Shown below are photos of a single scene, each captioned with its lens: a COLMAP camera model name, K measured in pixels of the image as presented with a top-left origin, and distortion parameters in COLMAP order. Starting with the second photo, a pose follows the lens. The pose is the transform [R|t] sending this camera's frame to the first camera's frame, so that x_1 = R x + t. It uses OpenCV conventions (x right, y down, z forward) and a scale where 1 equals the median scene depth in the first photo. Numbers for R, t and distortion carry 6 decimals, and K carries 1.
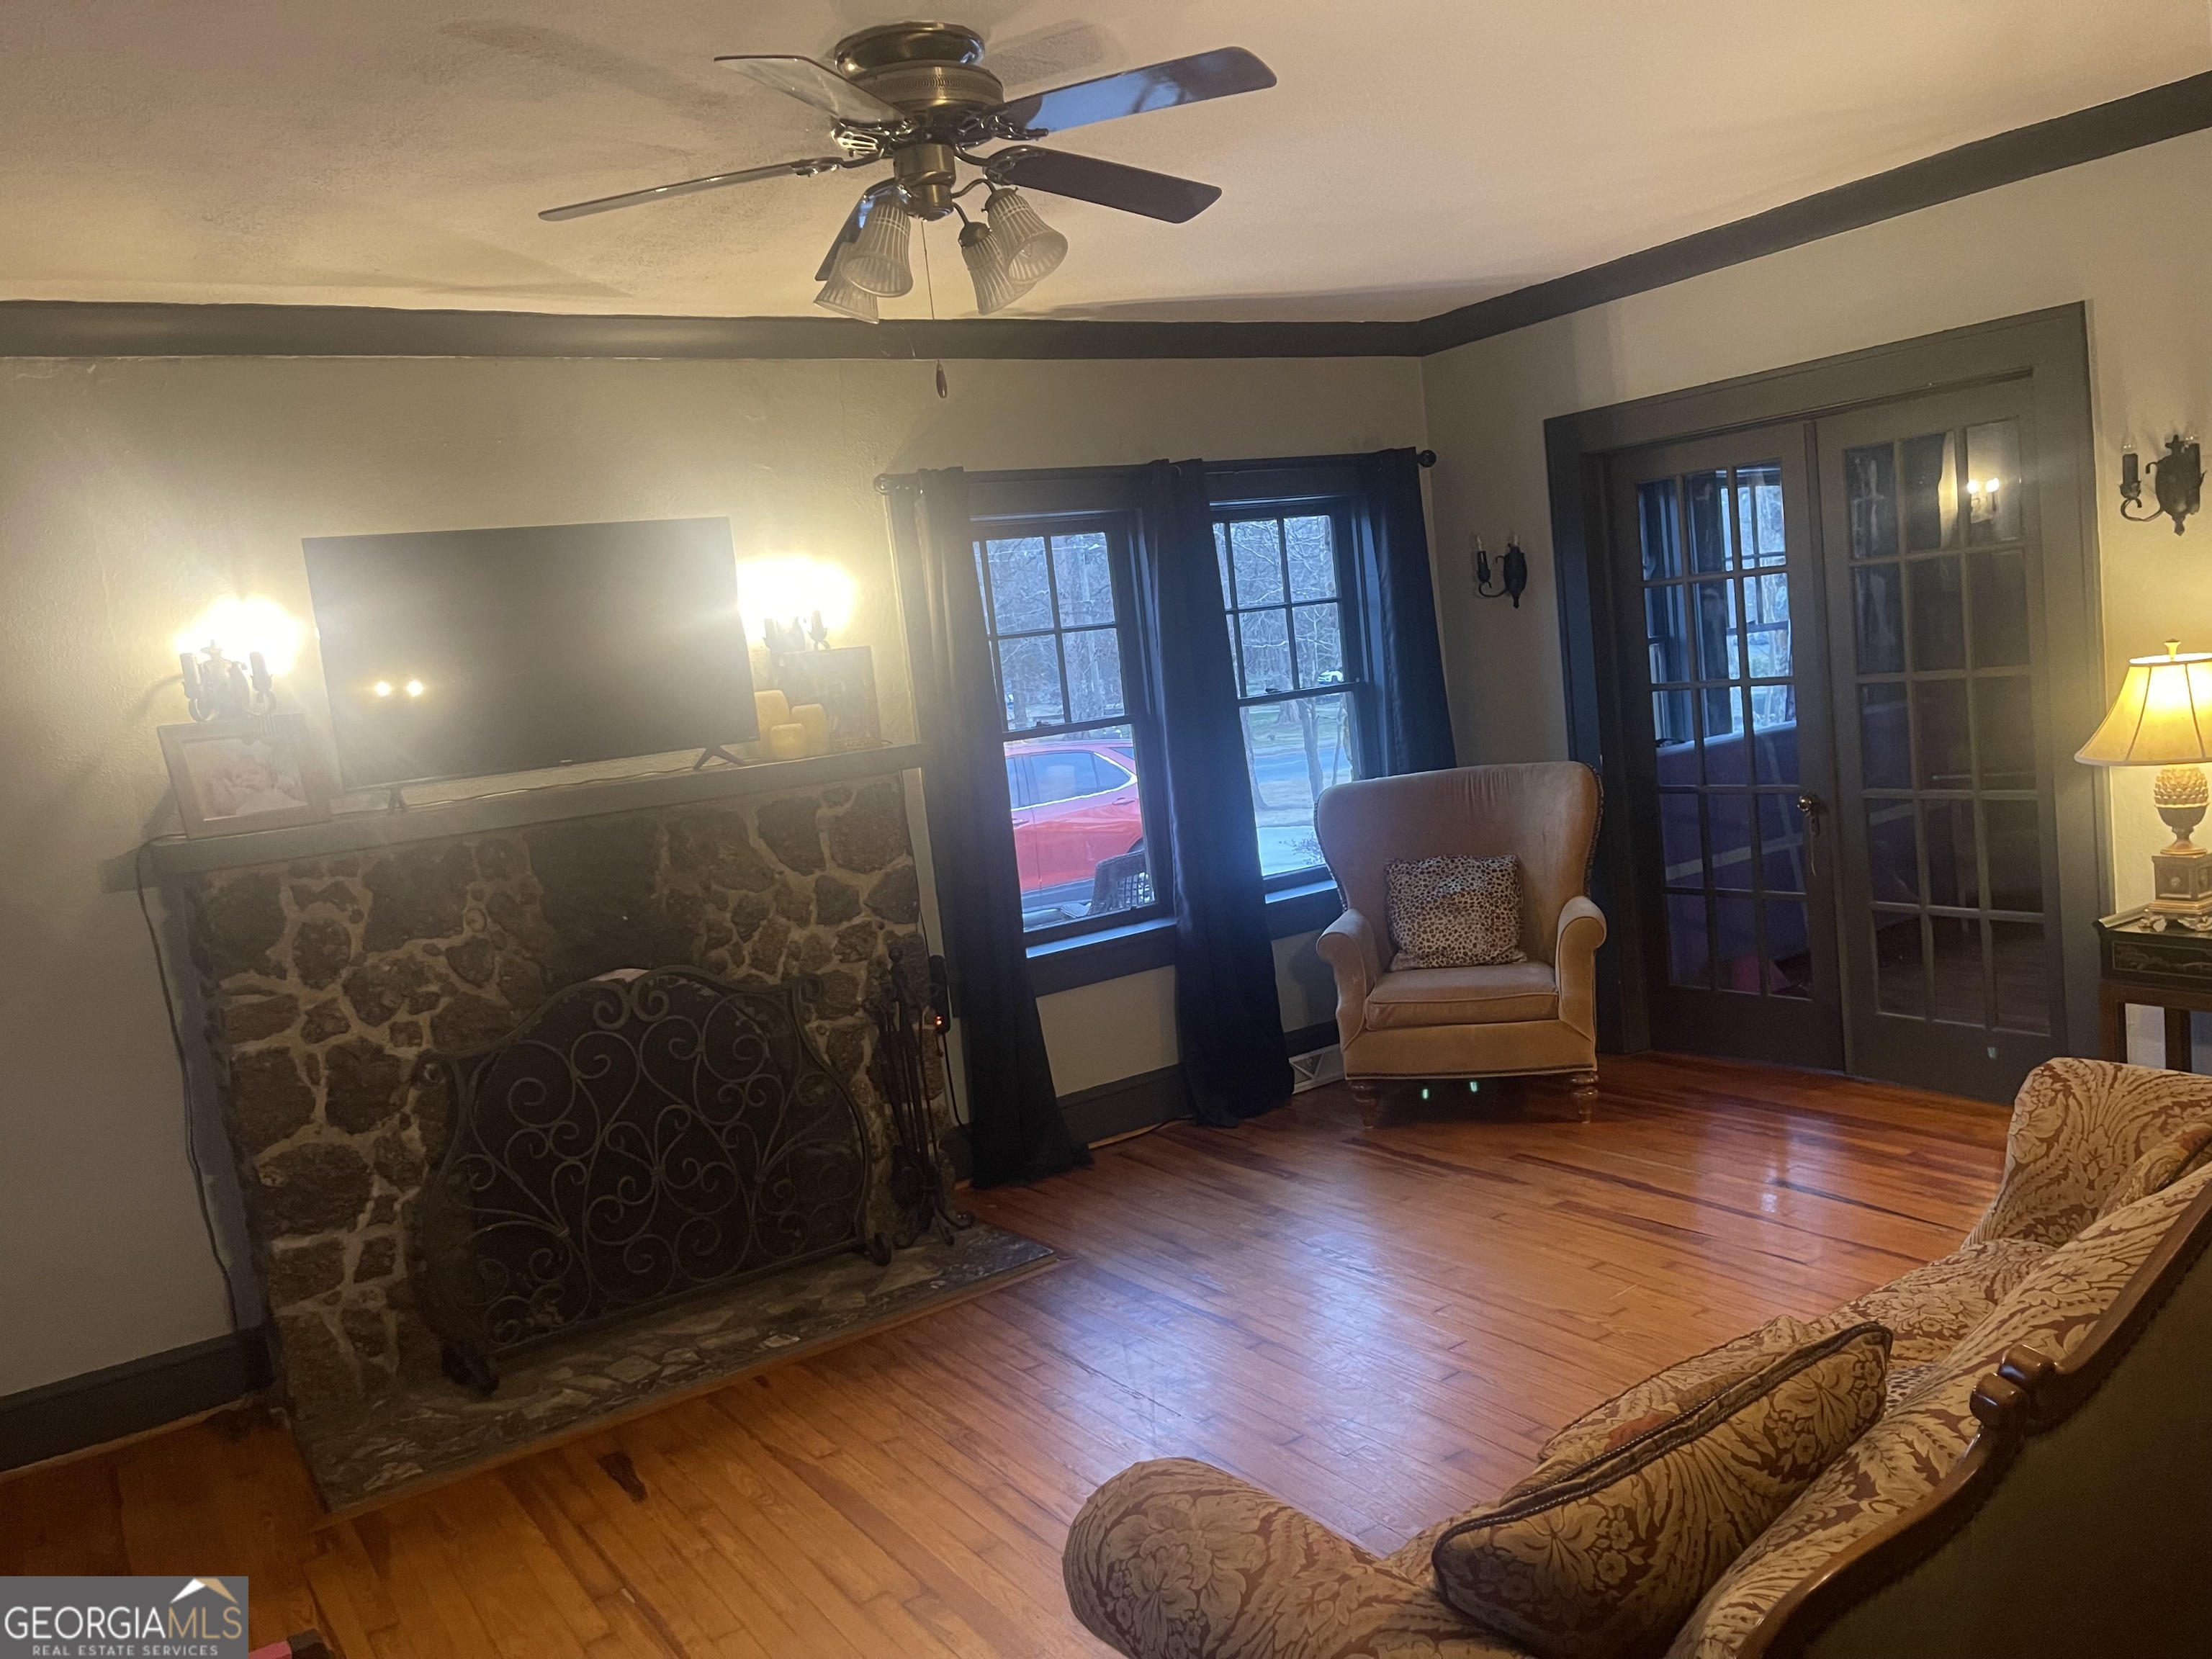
lens RADIAL K [[1698.2, 0, 1080.1], [0, 1698.2, 827.6], [0, 0, 1]] dist [0.067369, -0.001750]
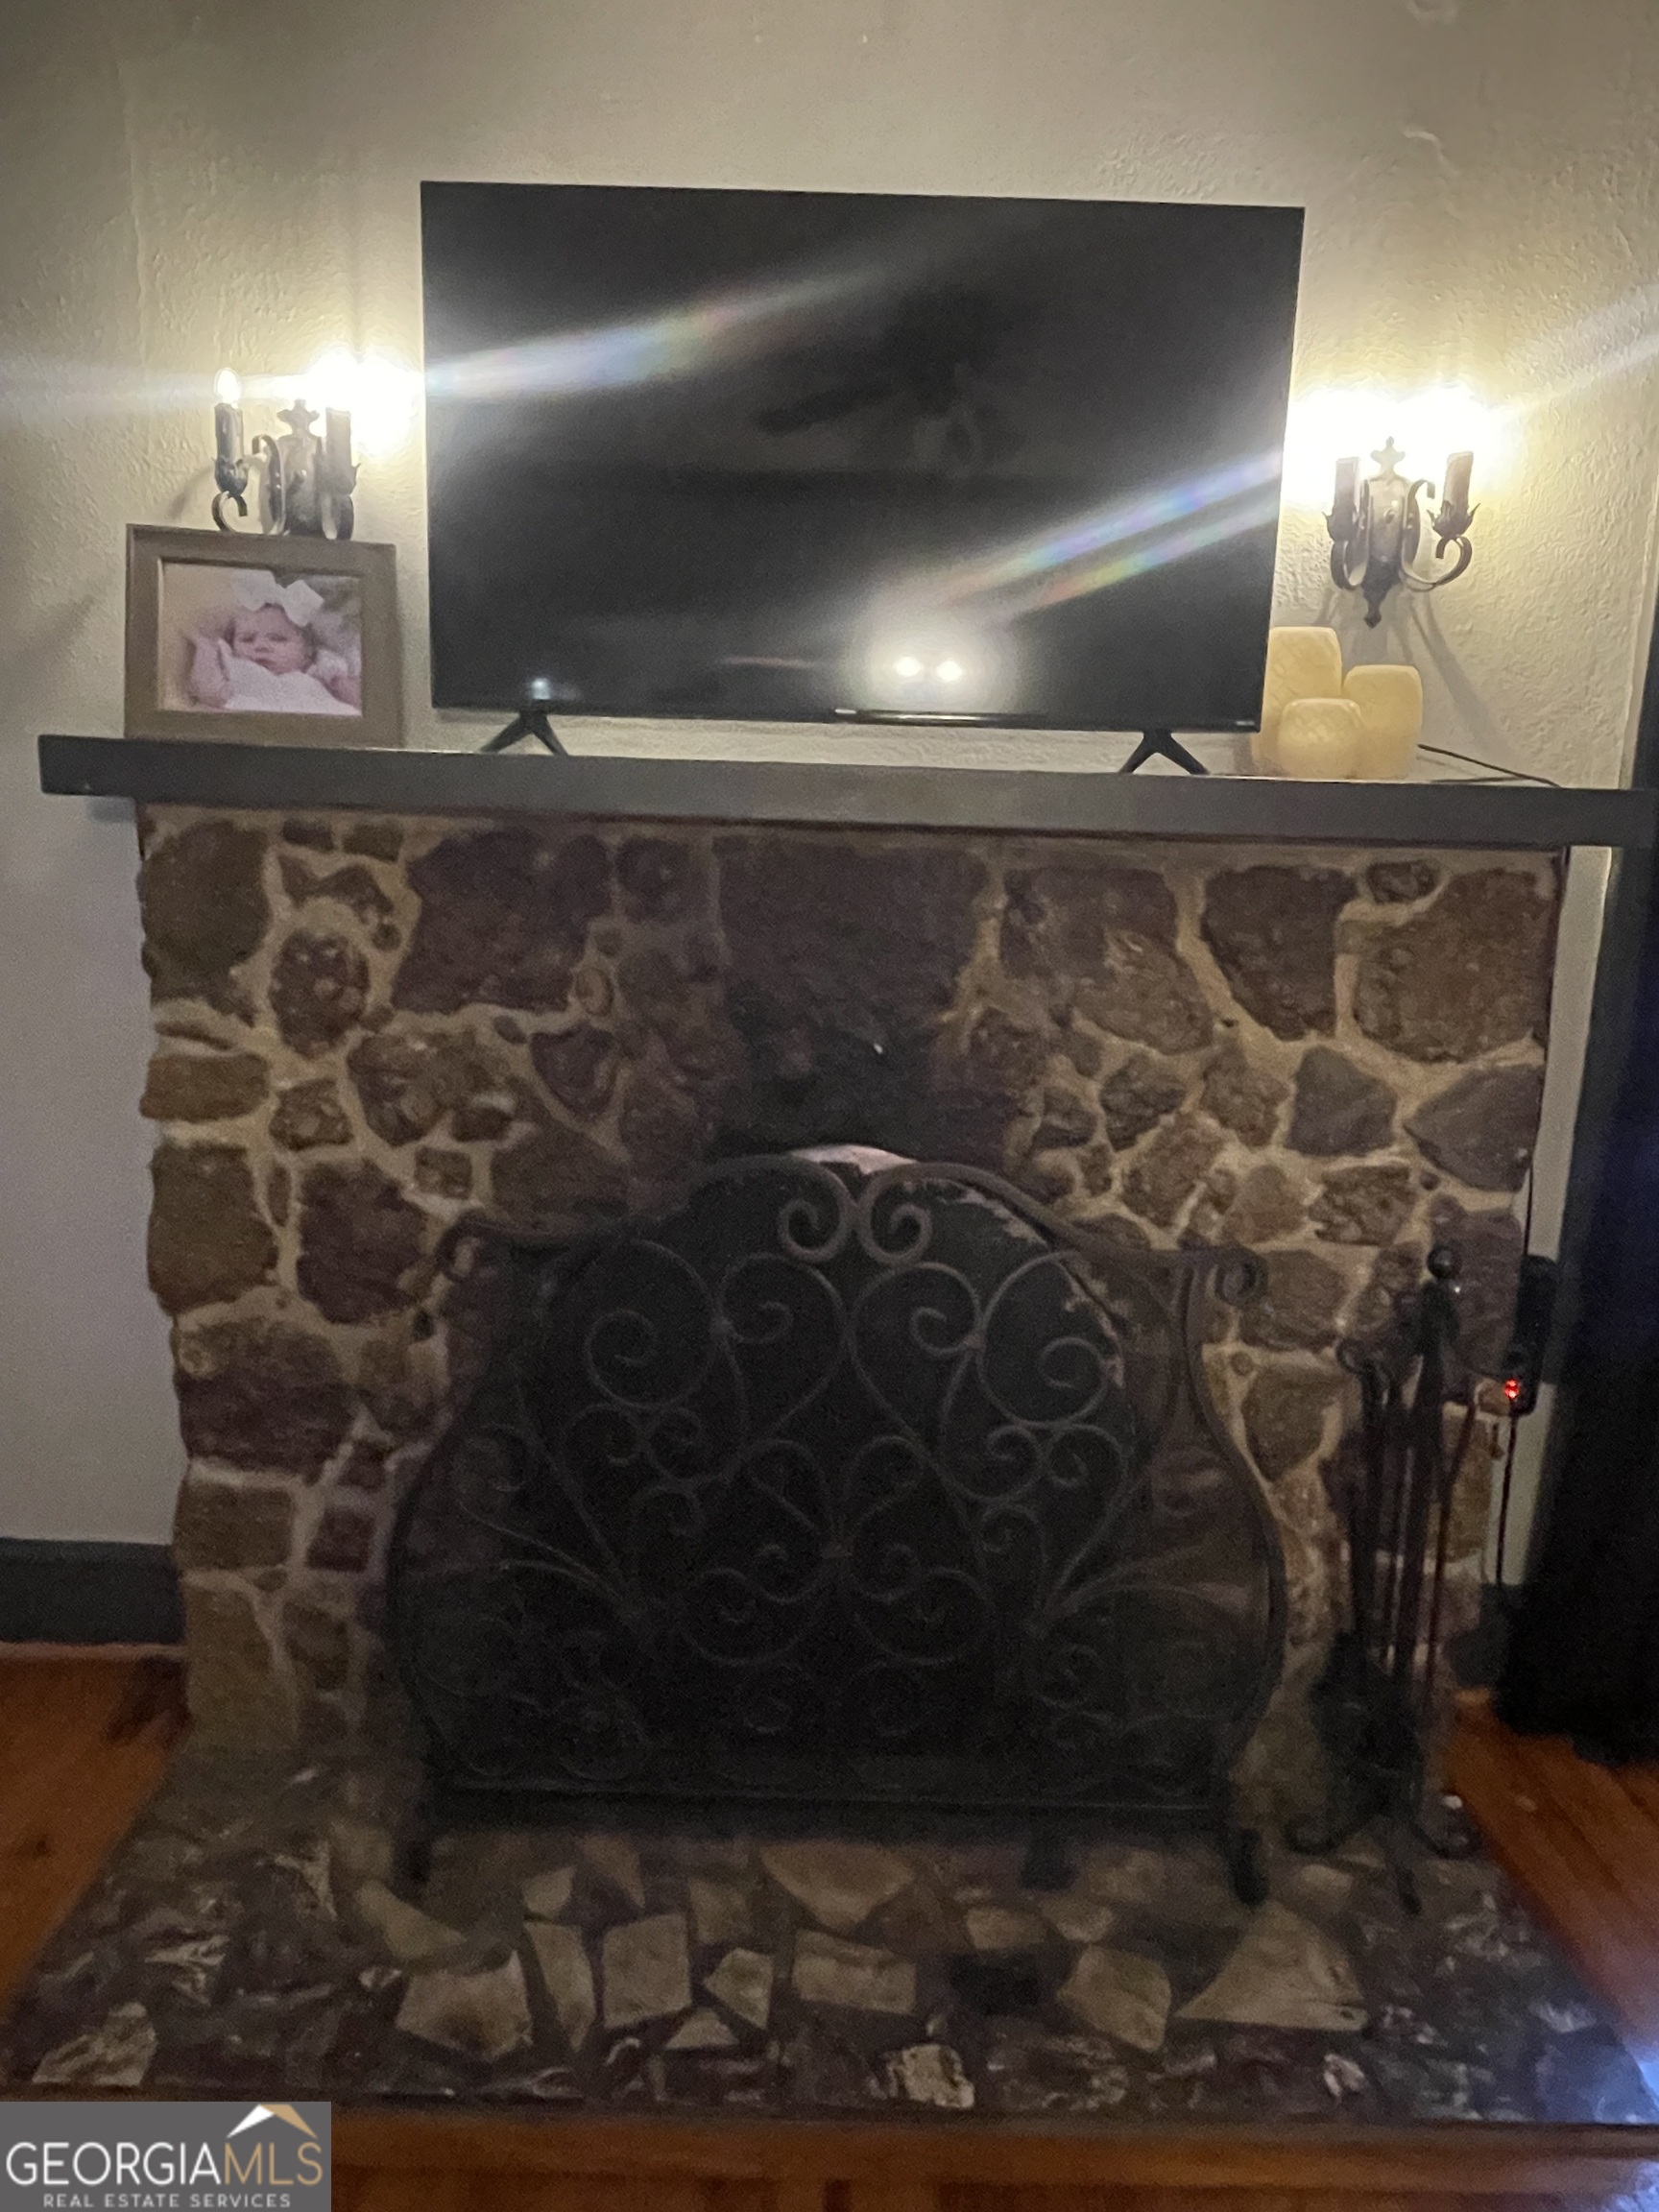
lens RADIAL K [[1414.2, 0, 830.7], [0, 1414.2, 1096.0], [0, 0, 1]] dist [0.001254, -0.001901]
pose [[0.832726, 0.246646, -0.495715, -0.075863], [-0.181521, 0.967432, 0.176423, -0.002469], [0.523085, -0.056930, 0.850377, 0.658239]]
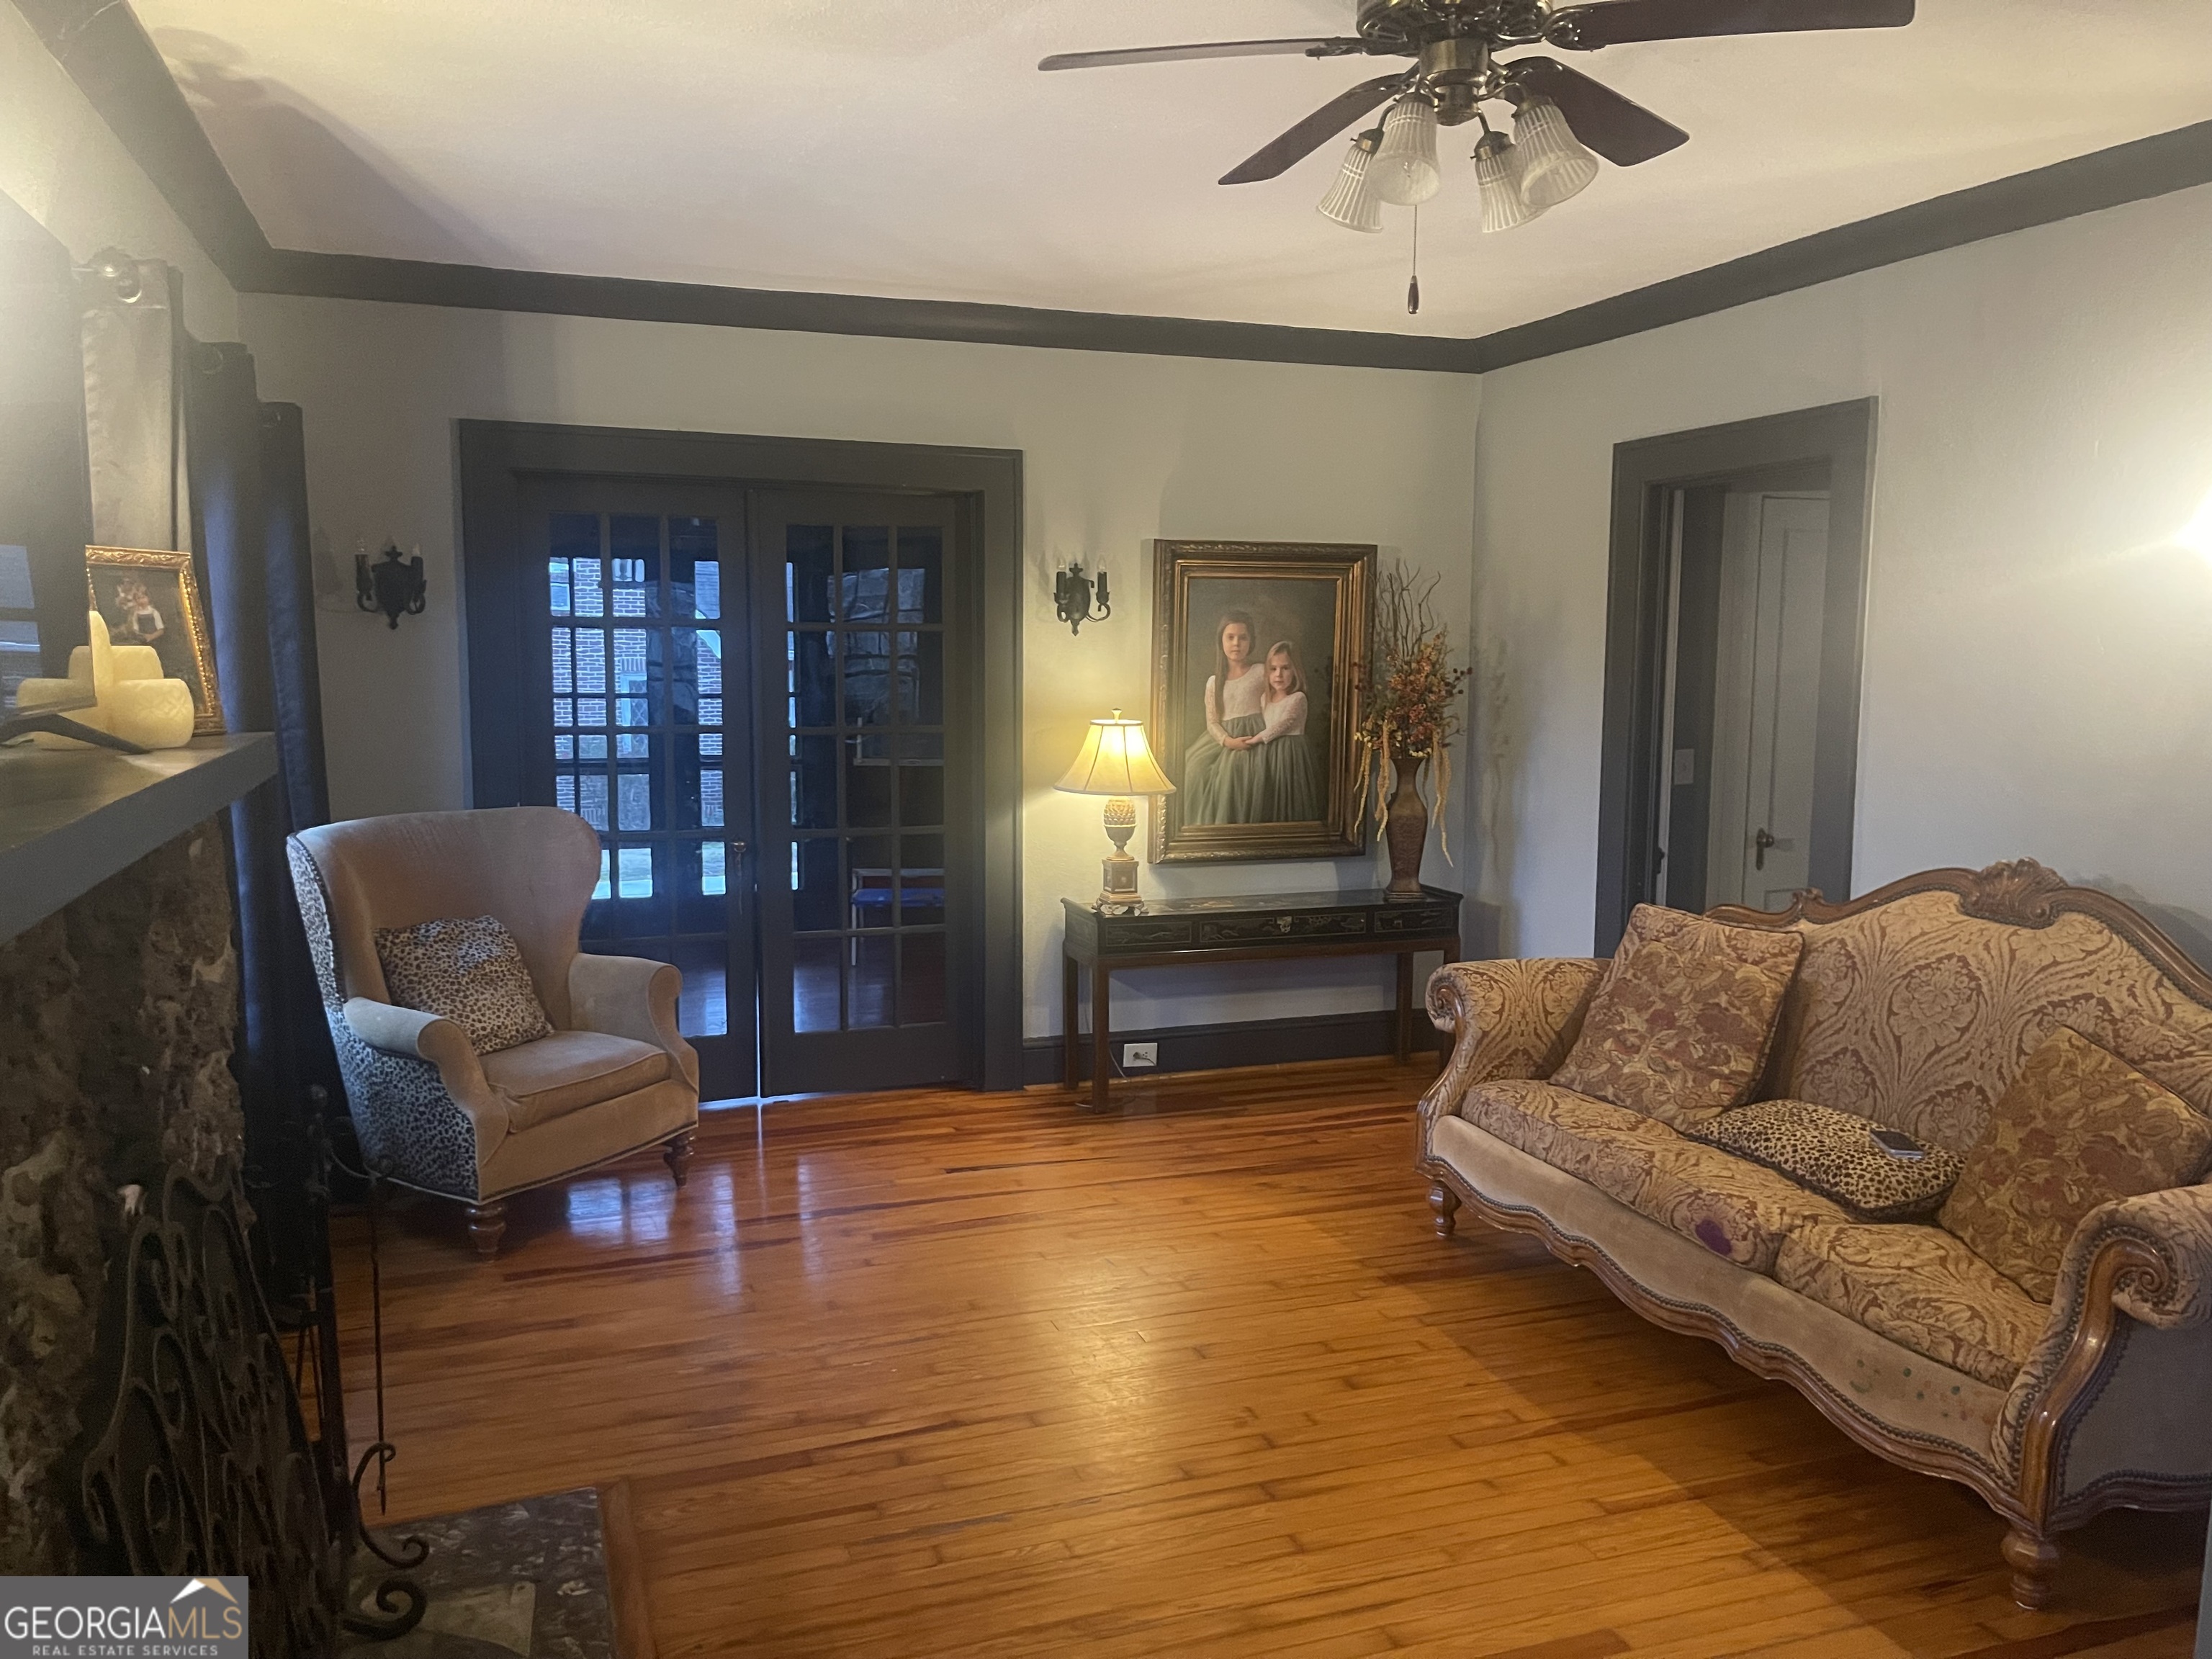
lens RADIAL K [[1698.2, 0, 1080.1], [0, 1698.2, 827.6], [0, 0, 1]] dist [0.067369, -0.001750]
pose [[0.242132, 0.007324, 0.970216, -0.658472], [0.072339, 0.997052, -0.025580, 0.019806], [-0.967543, 0.076378, 0.240889, 0.651696]]
